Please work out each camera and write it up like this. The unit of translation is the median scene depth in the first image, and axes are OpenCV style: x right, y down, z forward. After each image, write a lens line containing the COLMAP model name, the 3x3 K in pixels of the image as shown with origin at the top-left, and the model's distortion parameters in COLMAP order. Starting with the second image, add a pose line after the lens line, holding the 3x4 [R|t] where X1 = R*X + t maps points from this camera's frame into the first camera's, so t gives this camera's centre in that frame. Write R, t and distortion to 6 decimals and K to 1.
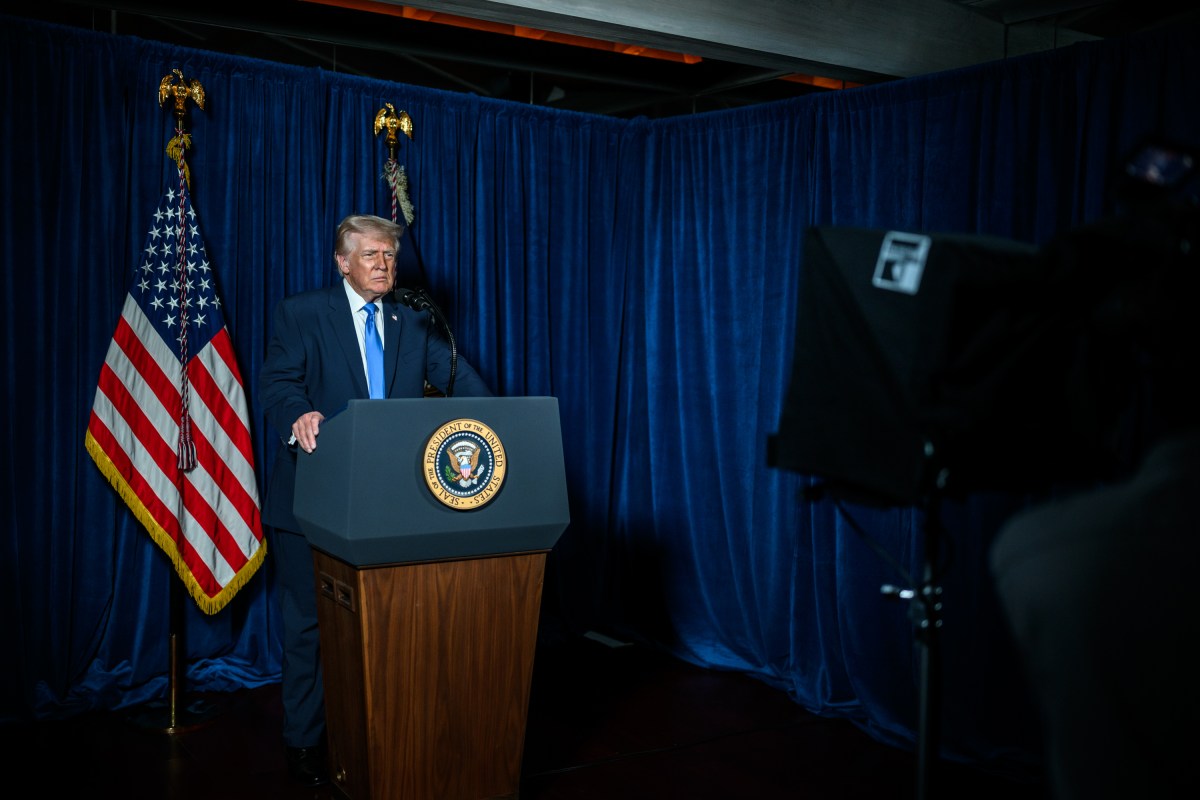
lens RADIAL K [[1203.7, 0, 575.6], [0, 1203.7, 394.6], [0, 0, 1]] dist [-0.003567, -0.005693]
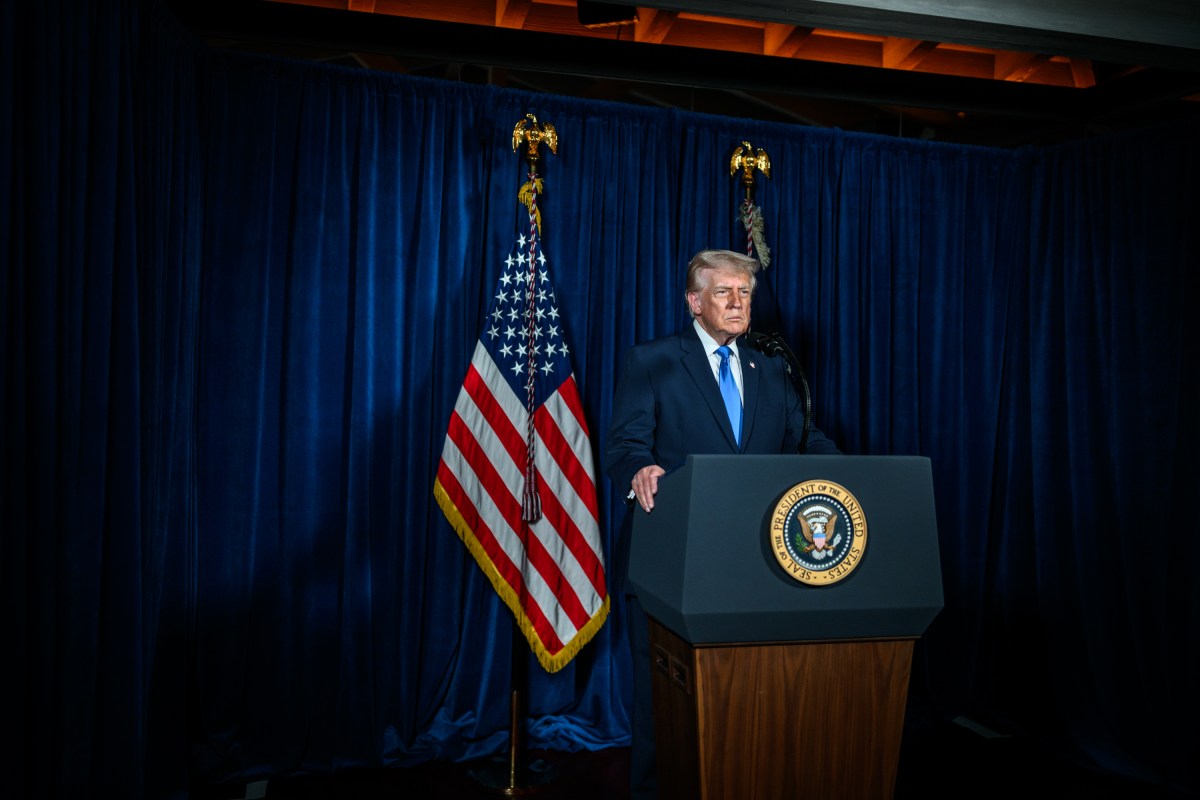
lens RADIAL K [[1140.4, 0, 599.1], [0, 1140.4, 402.3], [0, 0, 1]] dist [0.003531, -0.012140]
pose [[0.957991, 0.011336, -0.286573, -0.007286], [-0.022455, 0.999116, -0.035543, -0.002250], [0.285917, 0.040485, 0.957399, 0.130731]]
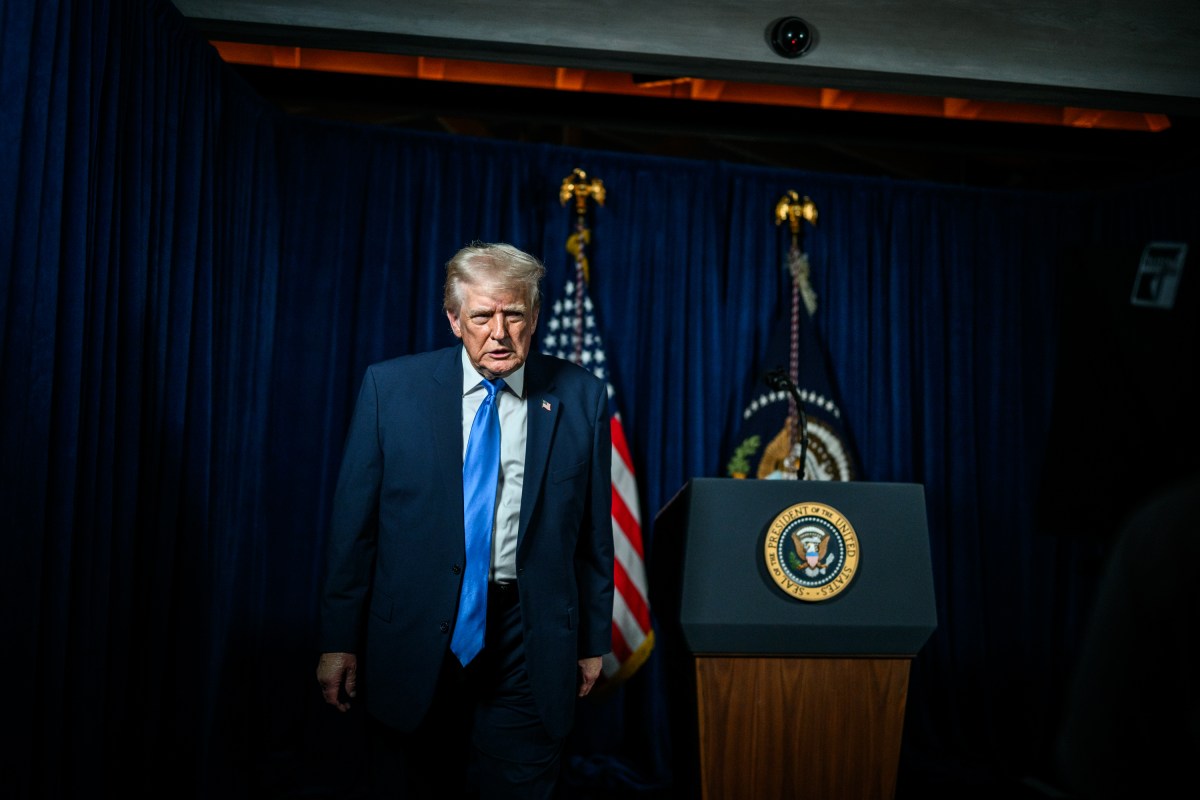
lens RADIAL K [[1248.8, 0, 581.2], [0, 1248.8, 368.1], [0, 0, 1]] dist [-0.000247, 0.008567]
pose [[0.918408, -0.012465, -0.395438, 0.099373], [-0.036050, 0.992709, -0.115019, 0.026925], [0.393989, 0.119890, 0.911263, 0.027562]]
